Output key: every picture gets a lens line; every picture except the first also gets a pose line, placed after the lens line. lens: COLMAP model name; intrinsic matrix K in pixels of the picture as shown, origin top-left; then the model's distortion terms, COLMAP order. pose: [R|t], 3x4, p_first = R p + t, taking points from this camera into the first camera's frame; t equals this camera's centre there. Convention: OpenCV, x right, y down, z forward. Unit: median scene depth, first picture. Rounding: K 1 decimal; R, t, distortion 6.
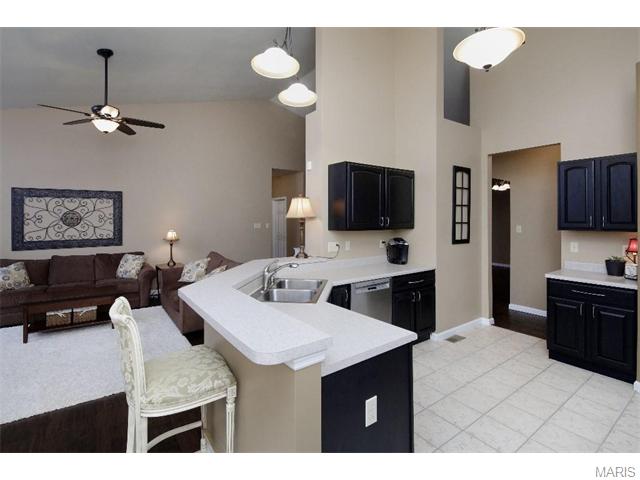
lens RADIAL K [[311.5, 0, 310.1], [0, 311.5, 207.6], [0, 0, 1]] dist [-0.001265, -0.001049]
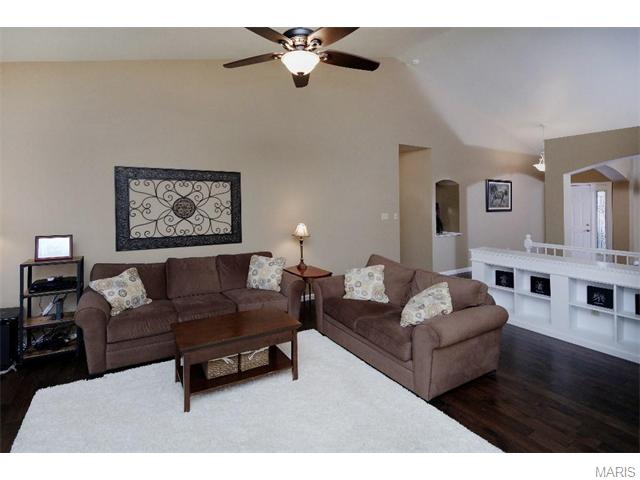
lens RADIAL K [[311.5, 0, 310.1], [0, 311.5, 207.6], [0, 0, 1]] dist [-0.001265, -0.001049]
pose [[0.996622, 0.003374, -0.082062, -0.411273], [0.000144, 0.999083, 0.042825, 0.002281], [0.082131, -0.042693, 0.995707, 0.280660]]
